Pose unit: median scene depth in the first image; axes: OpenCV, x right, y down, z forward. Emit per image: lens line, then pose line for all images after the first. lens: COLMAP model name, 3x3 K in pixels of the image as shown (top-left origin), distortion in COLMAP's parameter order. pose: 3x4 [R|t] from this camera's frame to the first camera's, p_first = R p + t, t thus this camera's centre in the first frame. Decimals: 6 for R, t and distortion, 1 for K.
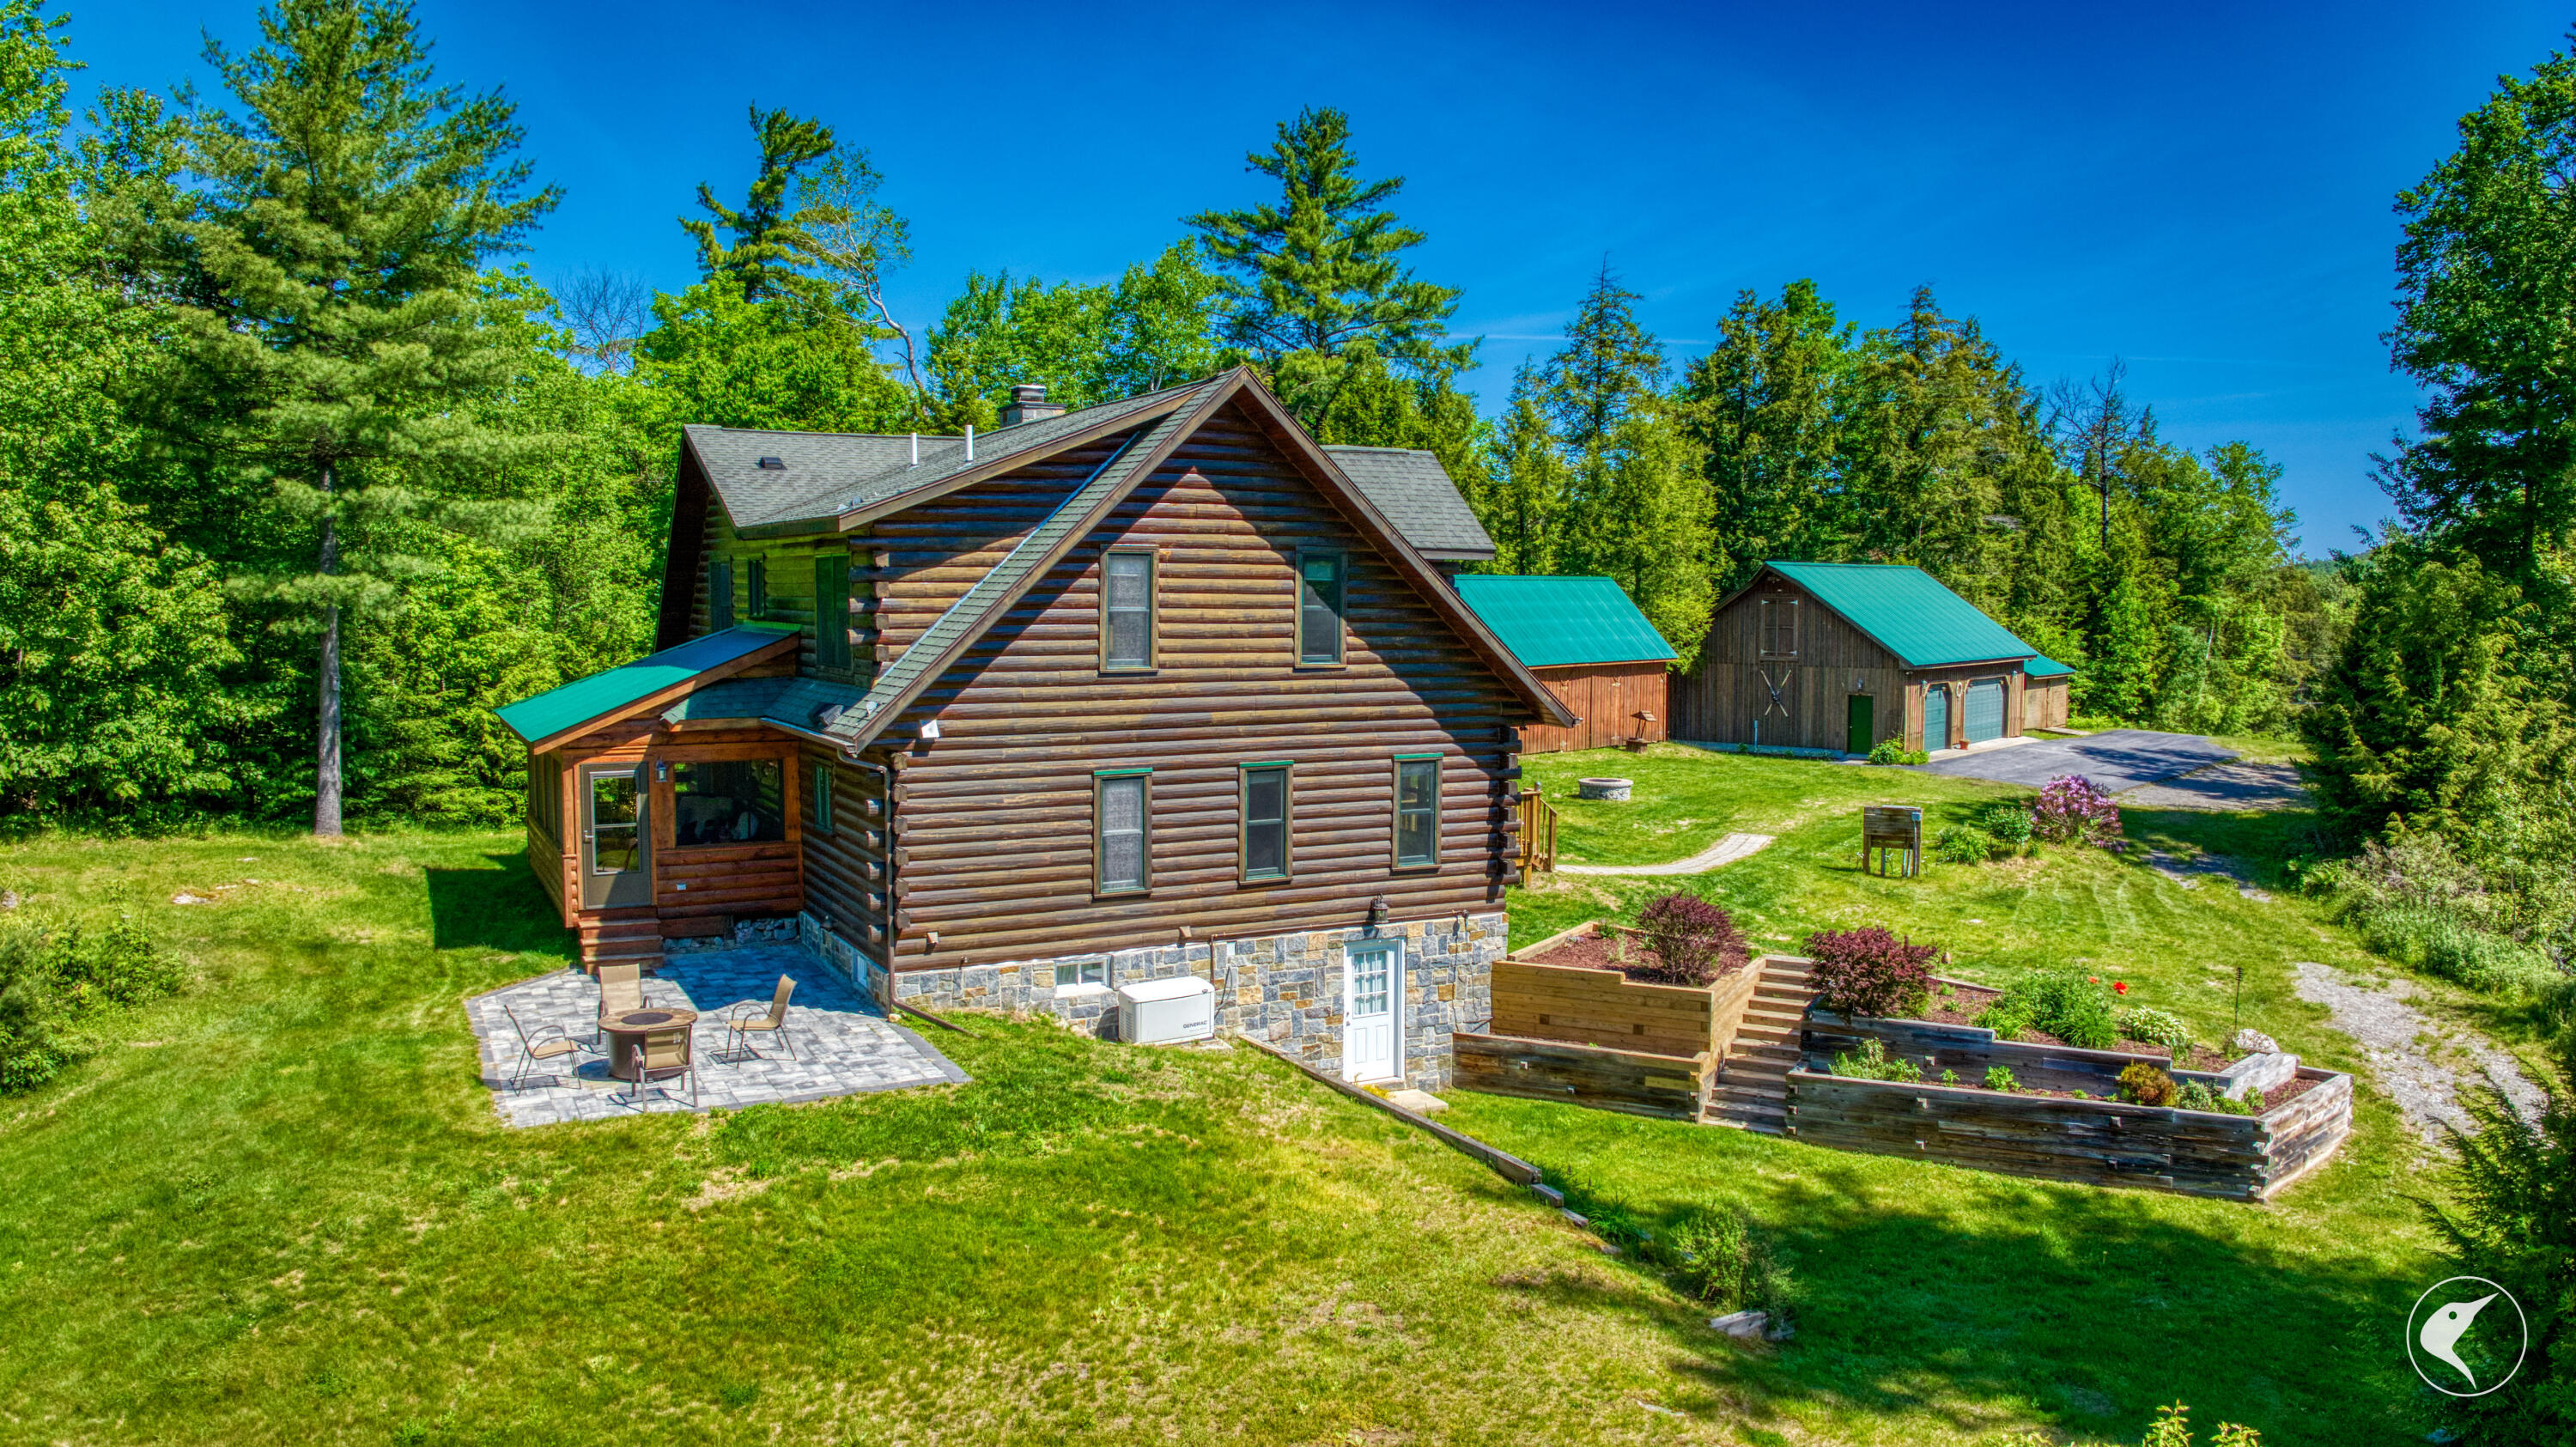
lens RADIAL K [[1802.5, 0, 1309.1], [0, 1802.5, 721.4], [0, 0, 1]] dist [-0.111859, -0.004882]
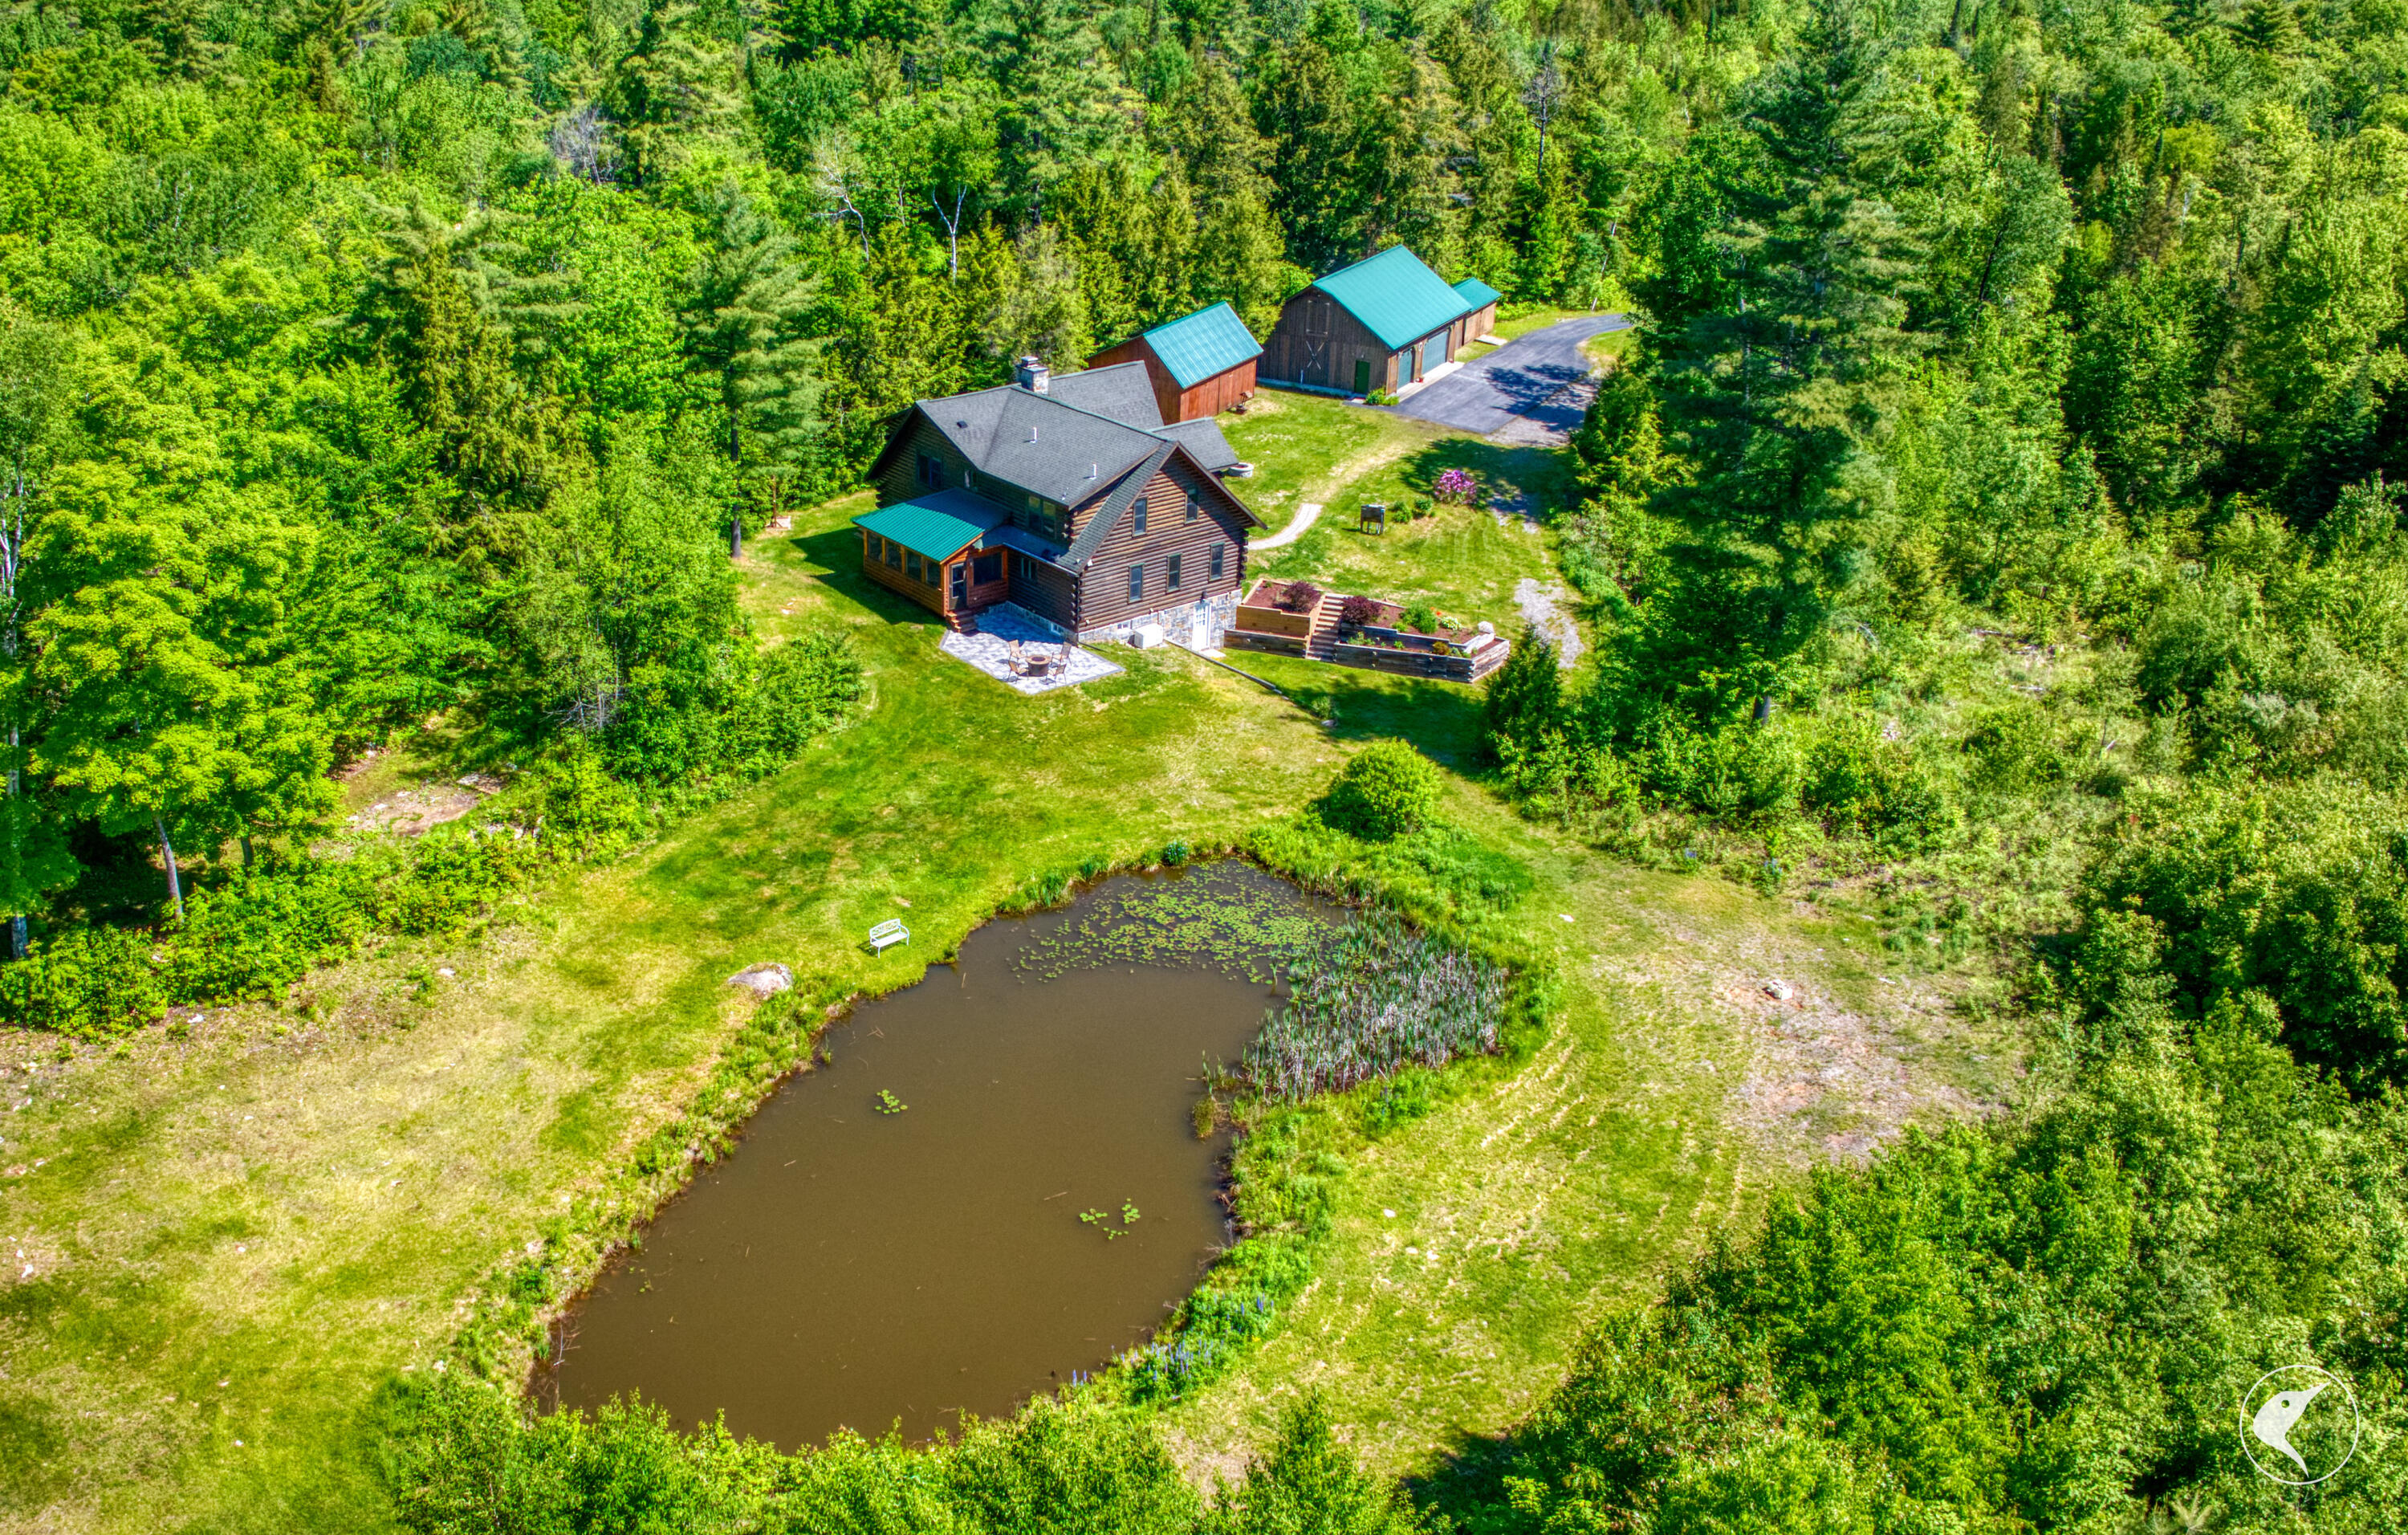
lens RADIAL K [[2278.8, 0, 1198.5], [0, 2278.8, 761.8], [0, 0, 1]] dist [-0.127596, 0.000000]
pose [[0.973268, -0.059509, 0.221828, -0.829529], [-0.020986, 0.938766, 0.343915, -0.938705], [-0.228711, -0.339376, 0.912423, -2.565123]]
